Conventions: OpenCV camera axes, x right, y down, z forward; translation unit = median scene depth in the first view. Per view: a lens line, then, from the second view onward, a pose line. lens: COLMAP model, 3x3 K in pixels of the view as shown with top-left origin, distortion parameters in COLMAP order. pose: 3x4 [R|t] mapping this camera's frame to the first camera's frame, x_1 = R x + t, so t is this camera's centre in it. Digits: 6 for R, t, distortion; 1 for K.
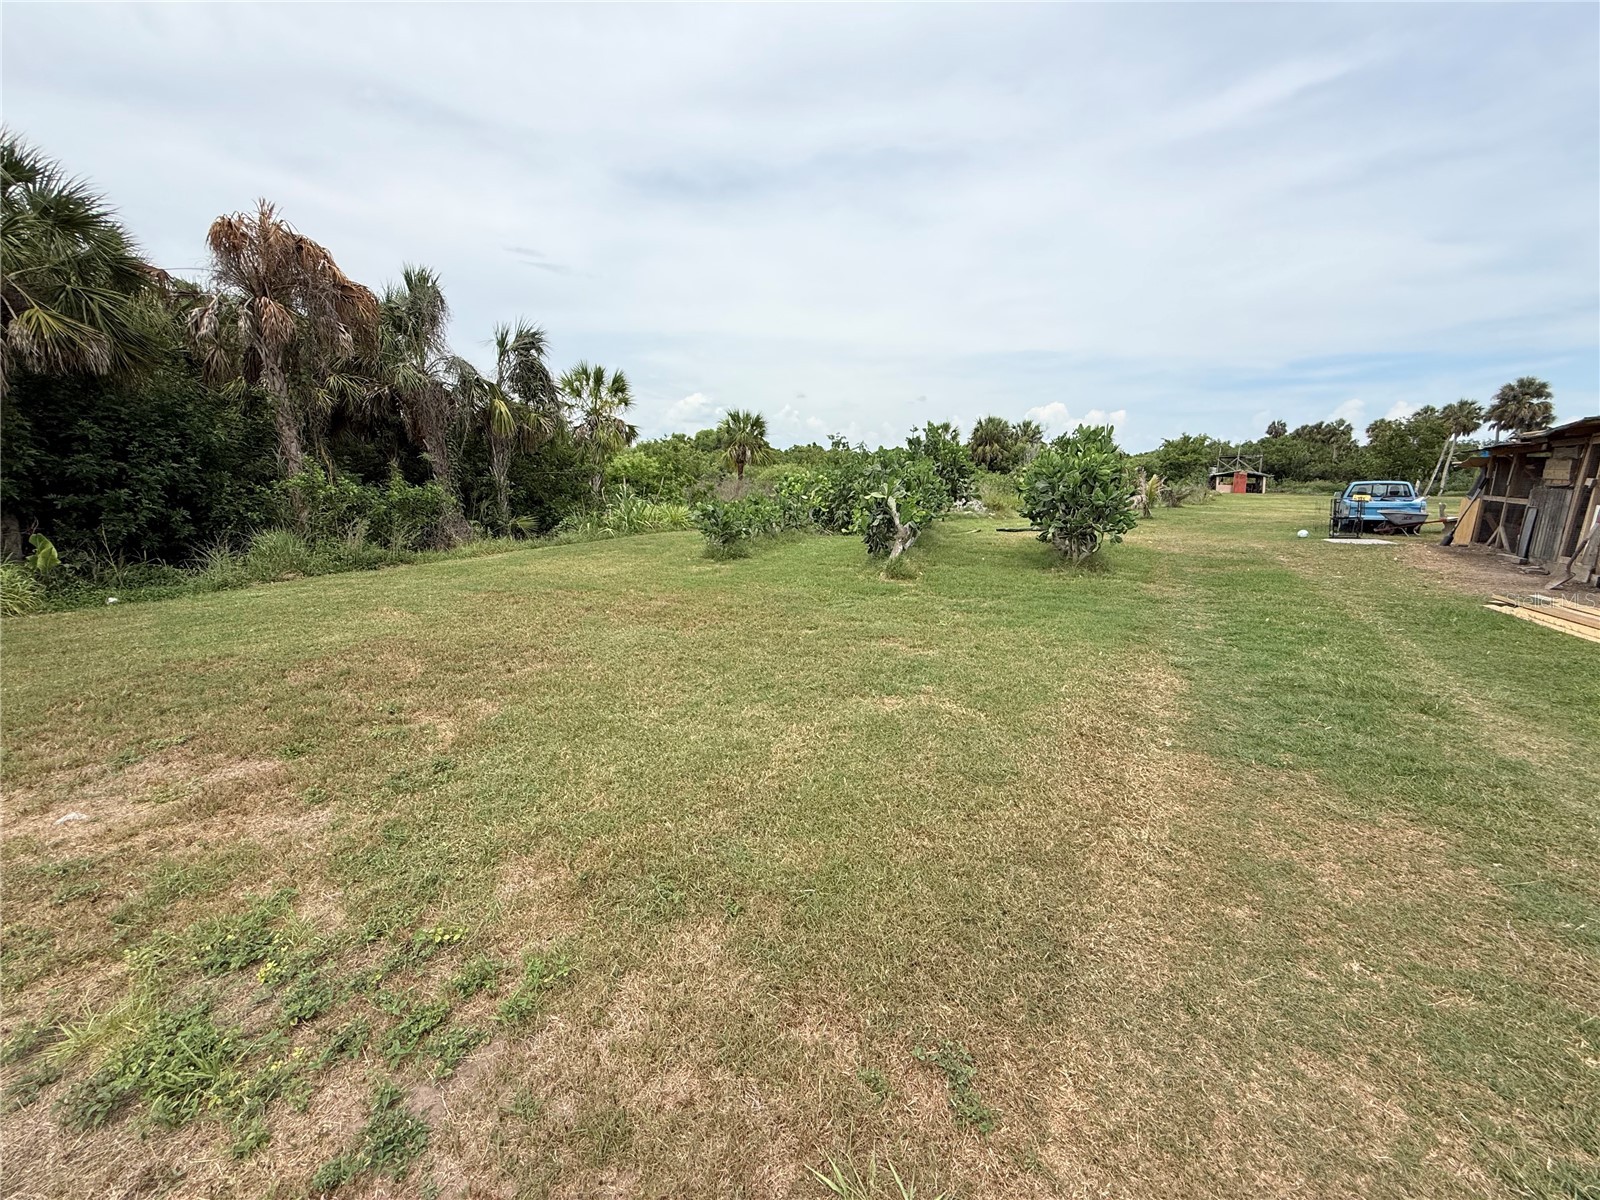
lens RADIAL K [[636.1, 0, 795.7], [0, 636.1, 597.9], [0, 0, 1]] dist [0.000012, 0.000774]
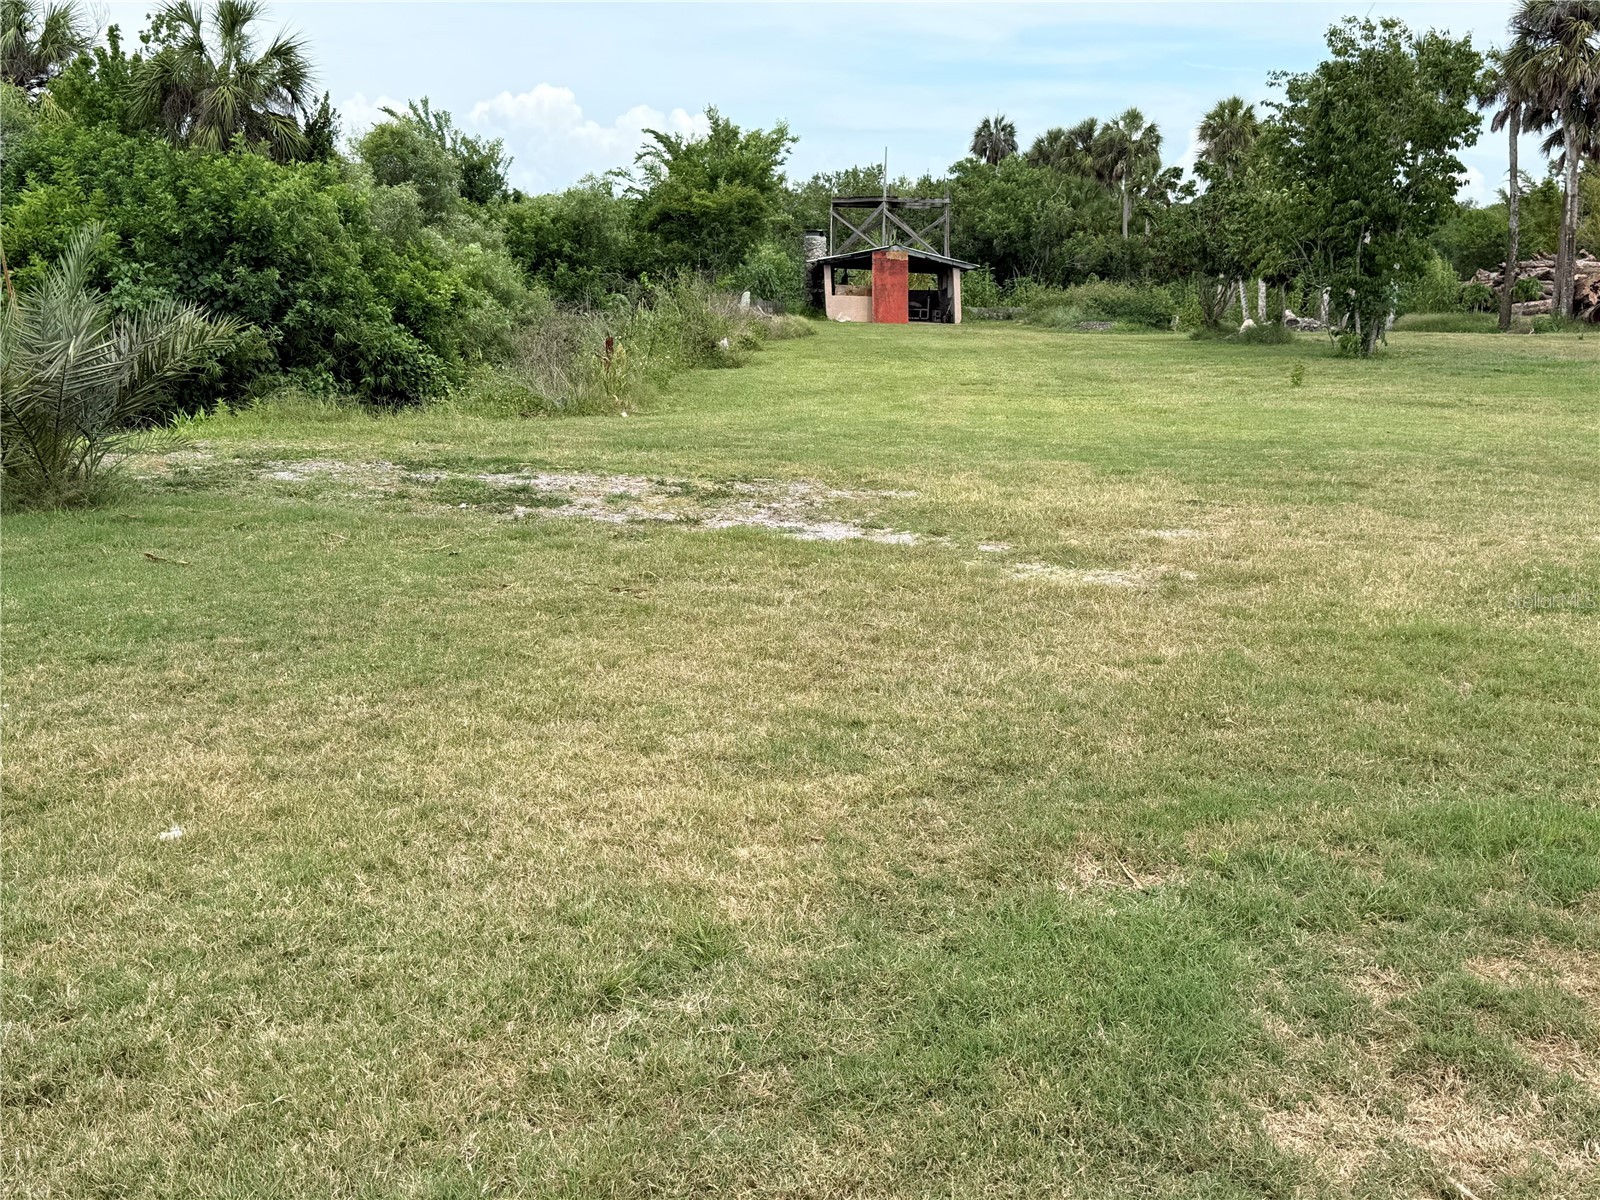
lens RADIAL K [[1705.1, 0, 800.0], [0, 1705.1, 600.0], [0, 0, 1]] dist [0.076541, -0.004887]
pose [[0.871688, -0.084083, 0.482795, 0.252028], [0.083118, 0.996264, 0.023440, -0.055274], [-0.482962, 0.019696, 0.875420, 0.309001]]
